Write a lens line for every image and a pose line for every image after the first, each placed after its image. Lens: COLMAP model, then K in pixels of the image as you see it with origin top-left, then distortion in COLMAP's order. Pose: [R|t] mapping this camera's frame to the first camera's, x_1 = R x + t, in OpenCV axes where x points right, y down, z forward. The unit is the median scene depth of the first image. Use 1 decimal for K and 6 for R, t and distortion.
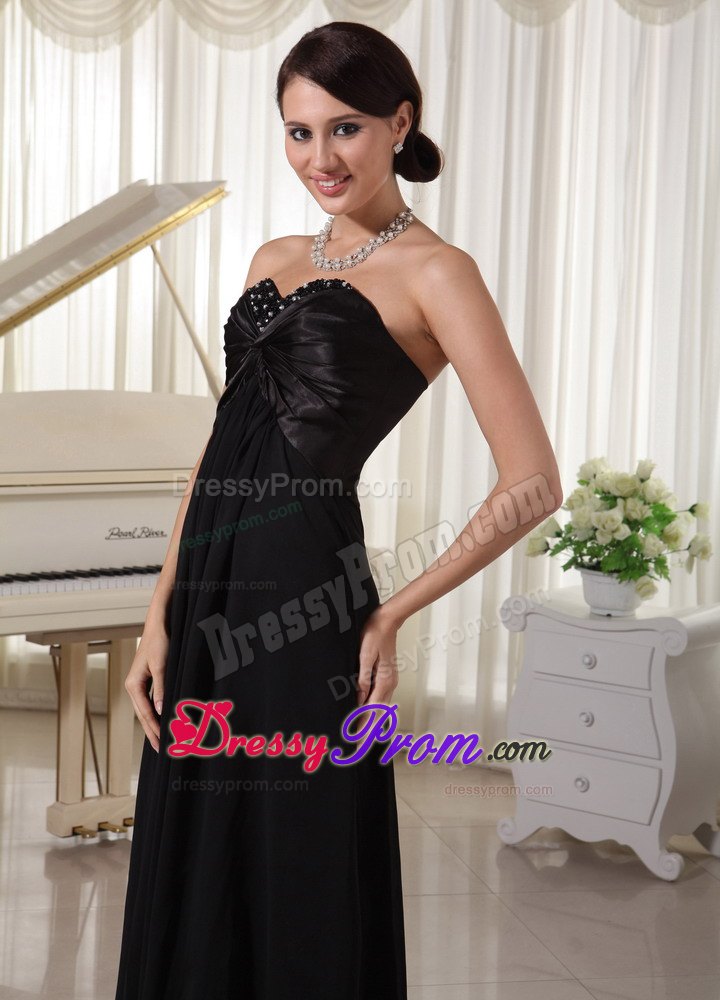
lens RADIAL K [[1810.4, 0, 380.6], [0, 1810.4, 472.7], [0, 0, 1]] dist [0.082283, -0.071111]
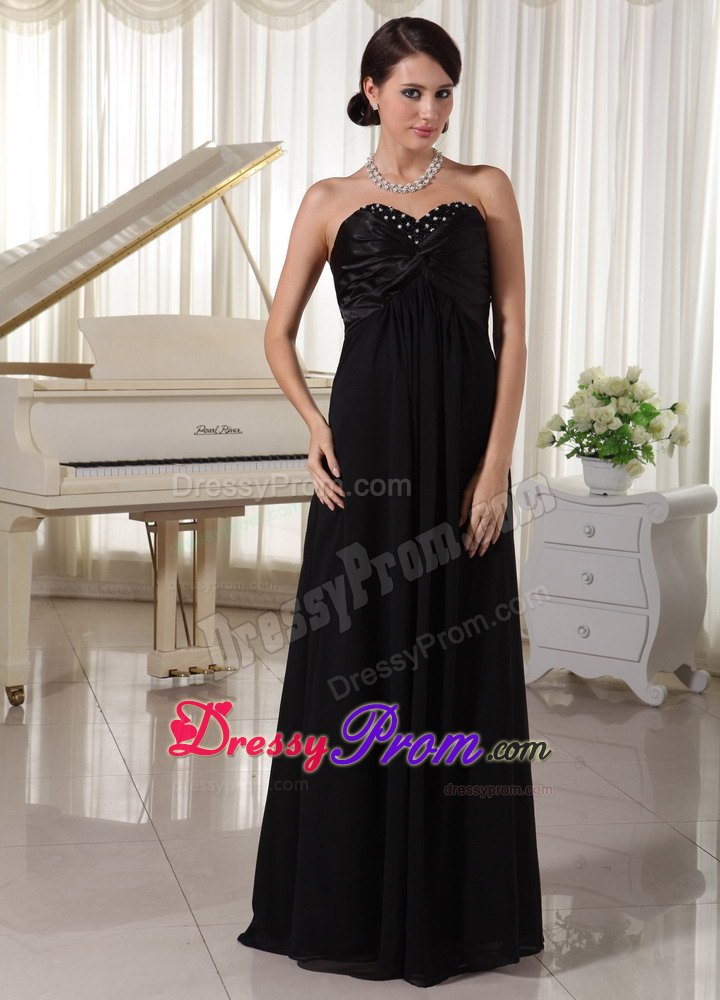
lens RADIAL K [[1837.0, 0, 359.0], [0, 1837.0, 480.3], [0, 0, 1]] dist [0.062602, 0.053790]
pose [[0.999897, -0.010505, -0.009786, -0.027232], [0.010693, 0.999754, 0.019427, 0.043160], [0.009580, -0.019529, 0.999763, -0.236961]]
